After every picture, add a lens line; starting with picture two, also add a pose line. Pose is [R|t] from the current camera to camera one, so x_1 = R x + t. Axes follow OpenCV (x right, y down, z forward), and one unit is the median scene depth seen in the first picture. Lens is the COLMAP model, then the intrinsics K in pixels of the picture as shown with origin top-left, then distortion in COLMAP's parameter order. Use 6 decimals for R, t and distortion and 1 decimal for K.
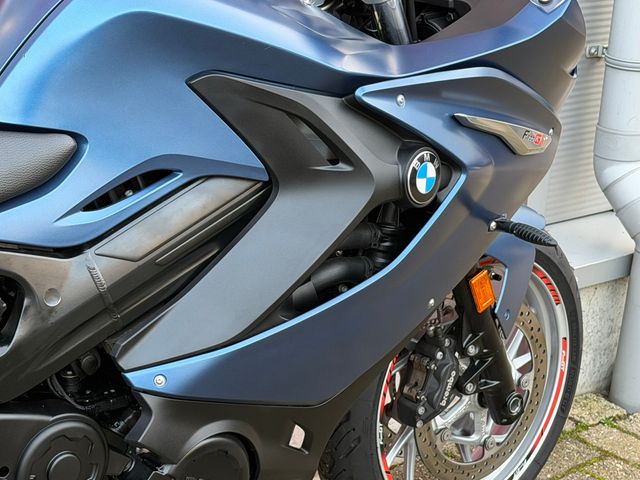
lens RADIAL K [[1445.4, 0, 320.0], [0, 1445.4, 240.0], [0, 0, 1]] dist [0.046182, 0.442629]
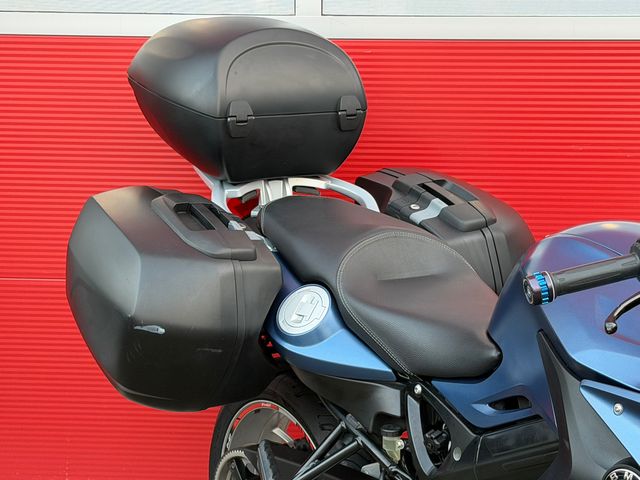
lens RADIAL K [[1318.9, 0, 320.0], [0, 1318.9, 240.0], [0, 0, 1]] dist [0.135588, 0.122433]
pose [[-0.089554, 0.134583, -0.986847, 1.004272], [-0.311245, 0.937424, 0.156087, -0.295189], [0.946101, 0.321129, -0.042062, 0.820771]]
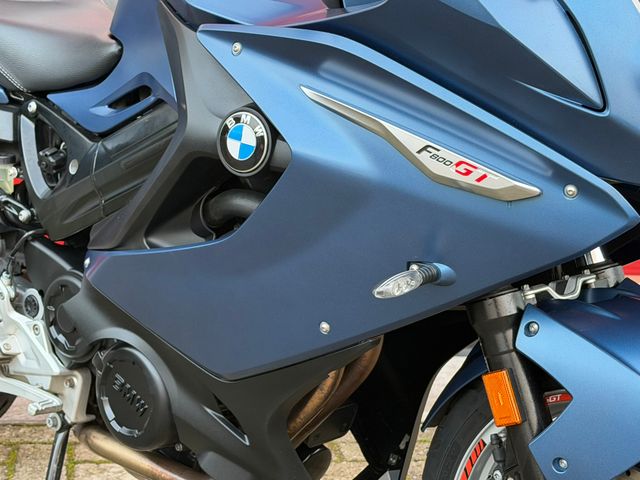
lens RADIAL K [[1318.9, 0, 320.0], [0, 1318.9, 240.0], [0, 0, 1]] dist [0.135588, 0.122433]
pose [[0.143014, 0.175739, -0.973993, 0.912771], [-0.346919, 0.930573, 0.116966, -0.102452], [0.926927, 0.321169, 0.194052, 0.946511]]
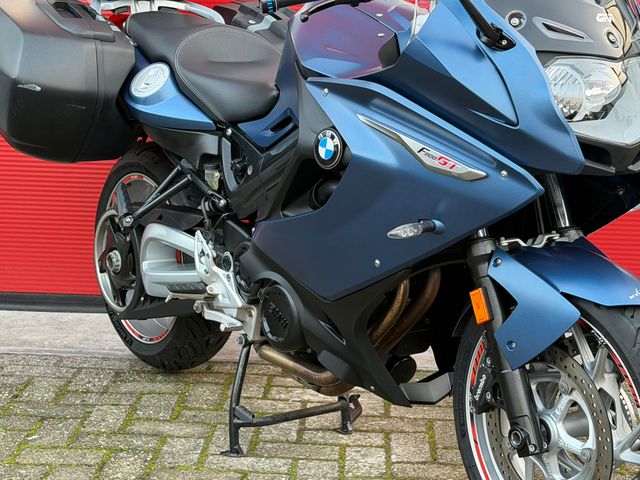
lens RADIAL K [[1318.9, 0, 320.0], [0, 1318.9, 240.0], [0, 0, 1]] dist [0.135588, 0.122433]
pose [[-0.079723, 0.148175, -0.985743, 1.455362], [-0.325634, 0.930765, 0.166247, -0.183359], [0.942129, 0.334245, -0.025952, 1.104892]]
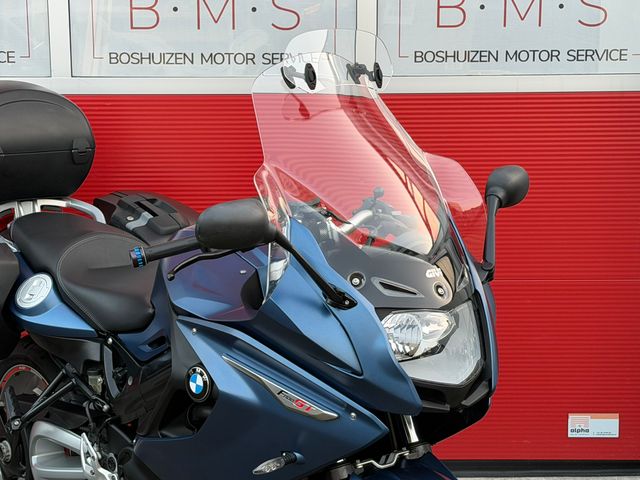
lens RADIAL K [[1318.9, 0, 320.0], [0, 1318.9, 240.0], [0, 0, 1]] dist [0.135588, 0.122433]
pose [[0.000229, 0.109771, -0.993957, 1.578289], [-0.297150, 0.949068, 0.104746, -0.405013], [0.954831, 0.295330, 0.032836, 1.080268]]
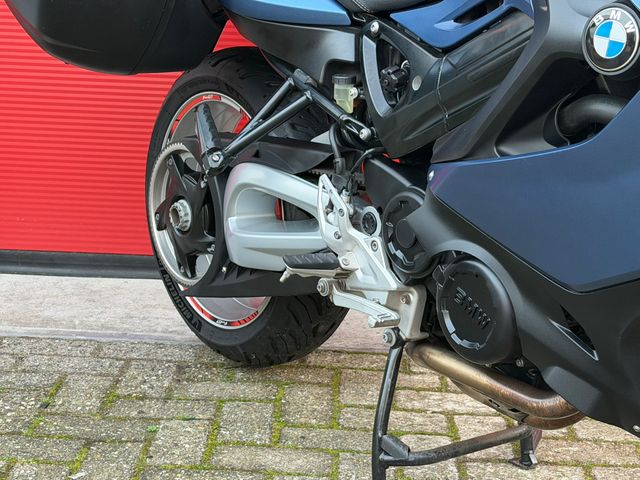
lens RADIAL K [[1318.9, 0, 320.0], [0, 1318.9, 240.0], [0, 0, 1]] dist [0.135588, 0.122433]
pose [[-0.059406, 0.195814, -0.978840, 0.913399], [-0.334217, 0.920078, 0.204342, -0.038941], [0.940622, 0.339284, 0.010786, 0.908426]]
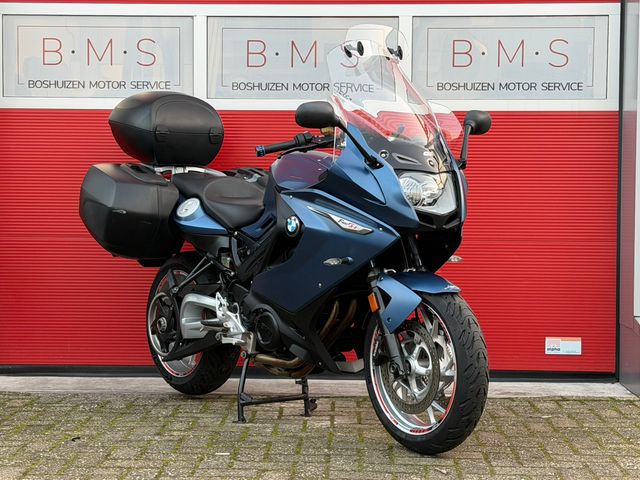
lens RADIAL K [[1318.9, 0, 320.0], [0, 1318.9, 240.0], [0, 0, 1]] dist [0.135588, 0.122433]
pose [[-0.055385, -0.017131, -0.998318, 2.693389], [-0.309171, 0.951006, 0.000833, -0.037865], [0.949392, 0.308697, -0.057968, 1.257174]]
